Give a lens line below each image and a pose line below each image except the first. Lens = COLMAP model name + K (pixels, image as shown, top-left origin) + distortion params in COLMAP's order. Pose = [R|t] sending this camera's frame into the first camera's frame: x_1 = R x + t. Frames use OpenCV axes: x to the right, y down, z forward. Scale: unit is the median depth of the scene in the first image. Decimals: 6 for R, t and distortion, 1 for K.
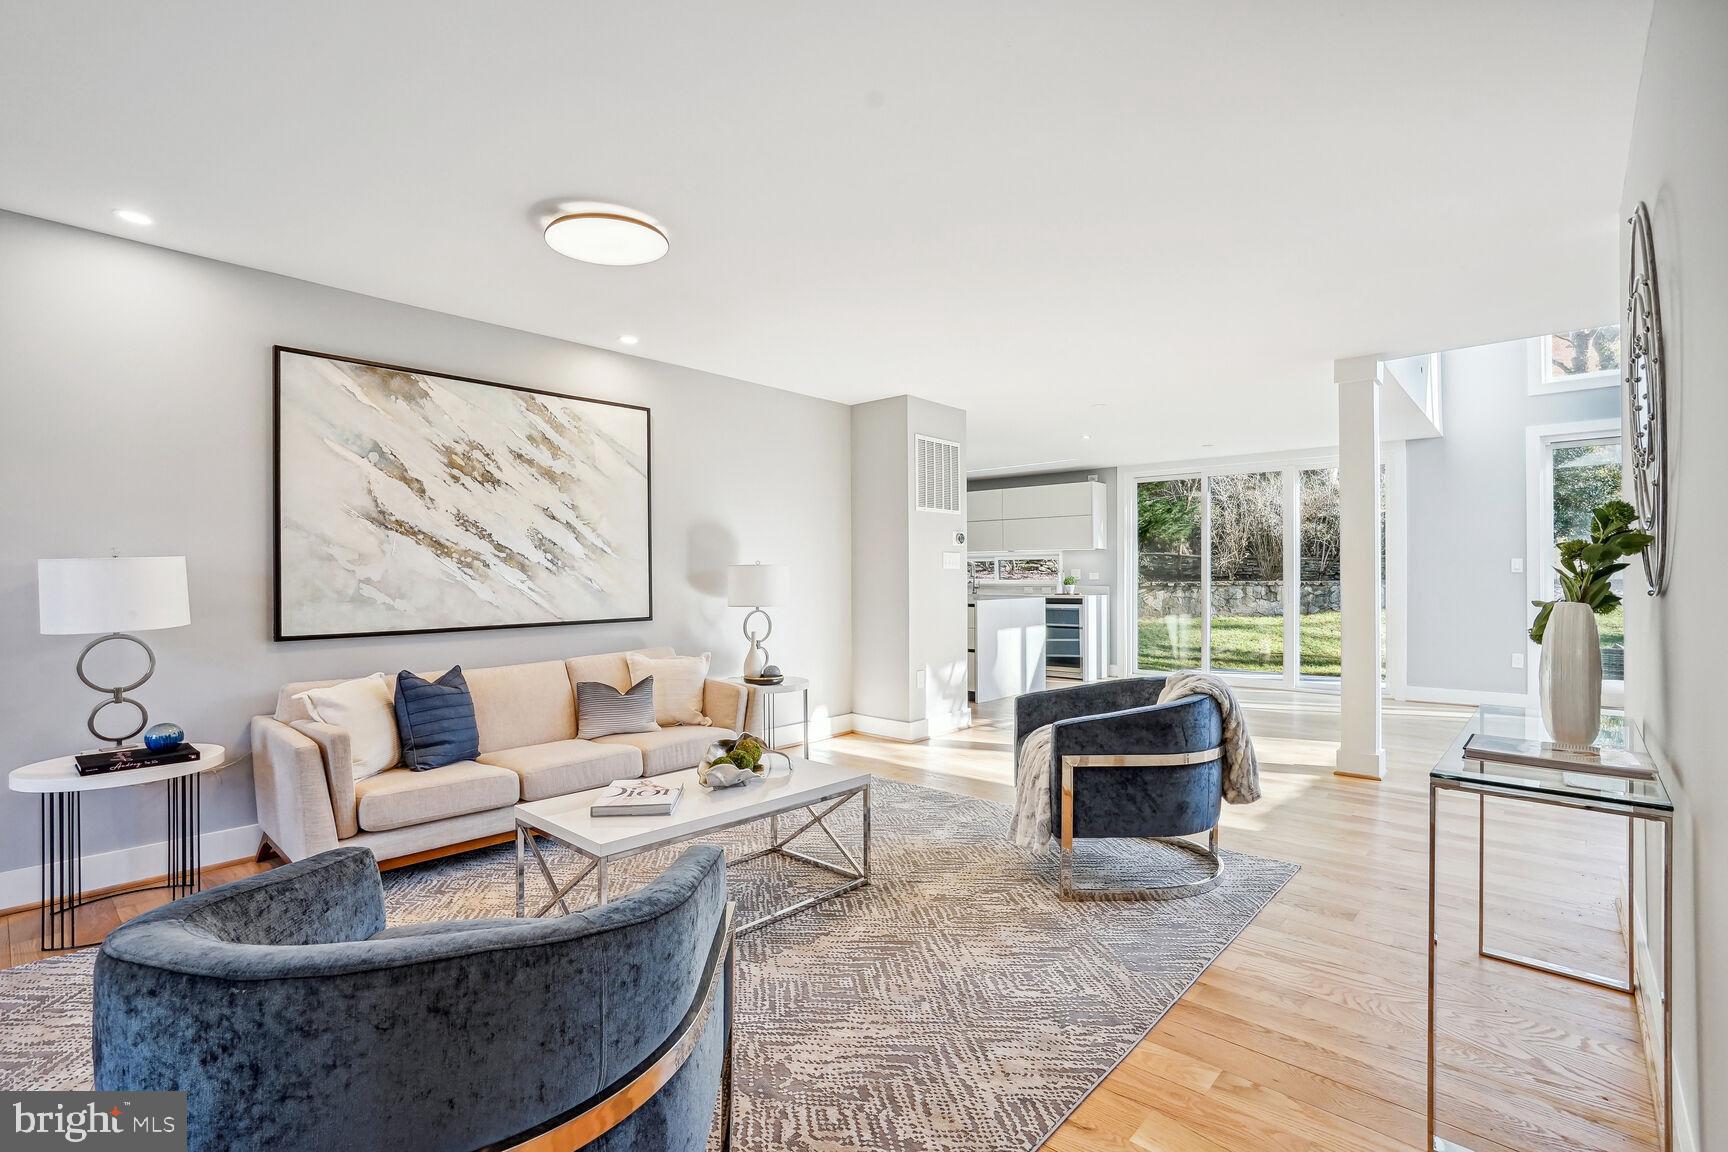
lens RADIAL K [[796.5, 0, 858.2], [0, 796.5, 581.0], [0, 0, 1]] dist [-0.069044, 0.025979]
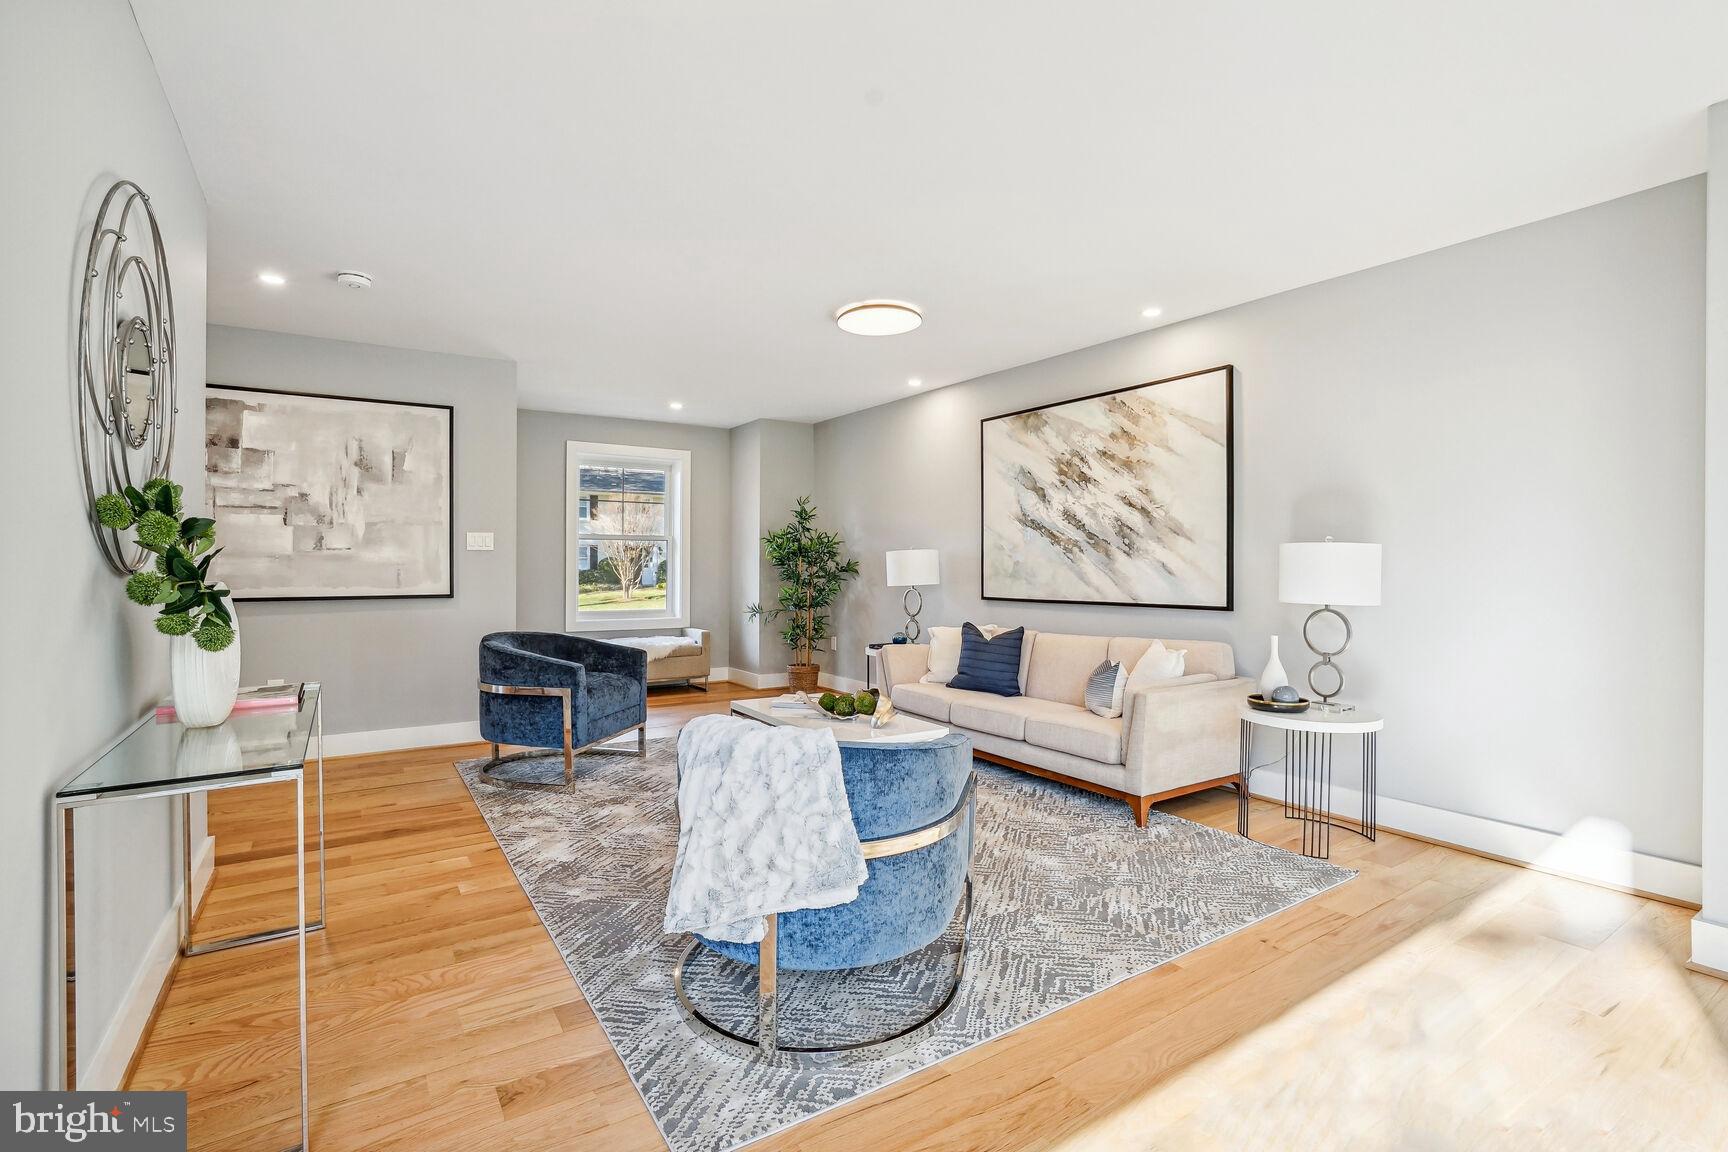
lens RADIAL K [[796.5, 0, 858.2], [0, 796.5, 581.0], [0, 0, 1]] dist [-0.069044, 0.025979]
pose [[-0.247950, 0.015618, -0.968647, 0.785118], [-0.011987, 0.999744, 0.019188, 0.007468], [0.968699, 0.016369, -0.247700, 0.964580]]
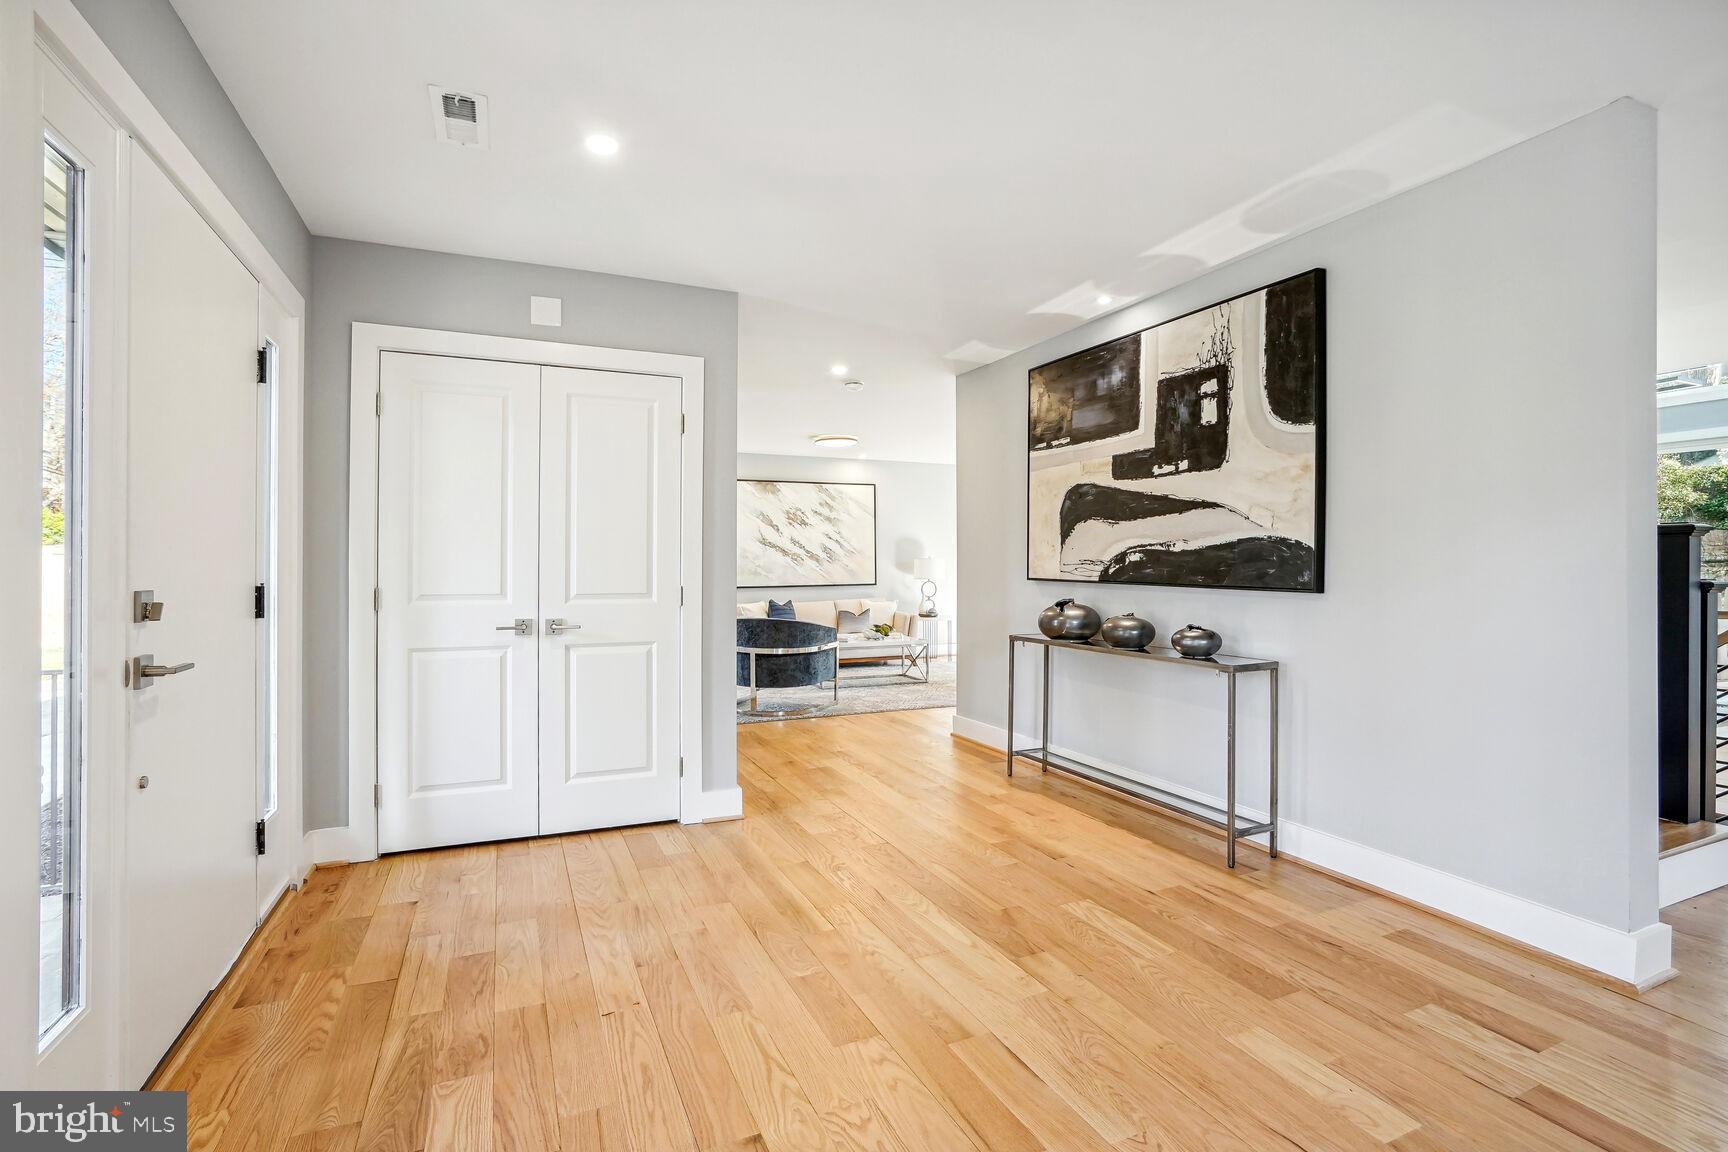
lens RADIAL K [[796.5, 0, 858.2], [0, 796.5, 581.0], [0, 0, 1]] dist [-0.069044, 0.025979]
pose [[0.921805, 0.017202, -0.387273, 0.608564], [-0.006877, 0.999583, 0.028032, -0.023683], [0.387594, -0.023177, 0.921539, -1.142529]]
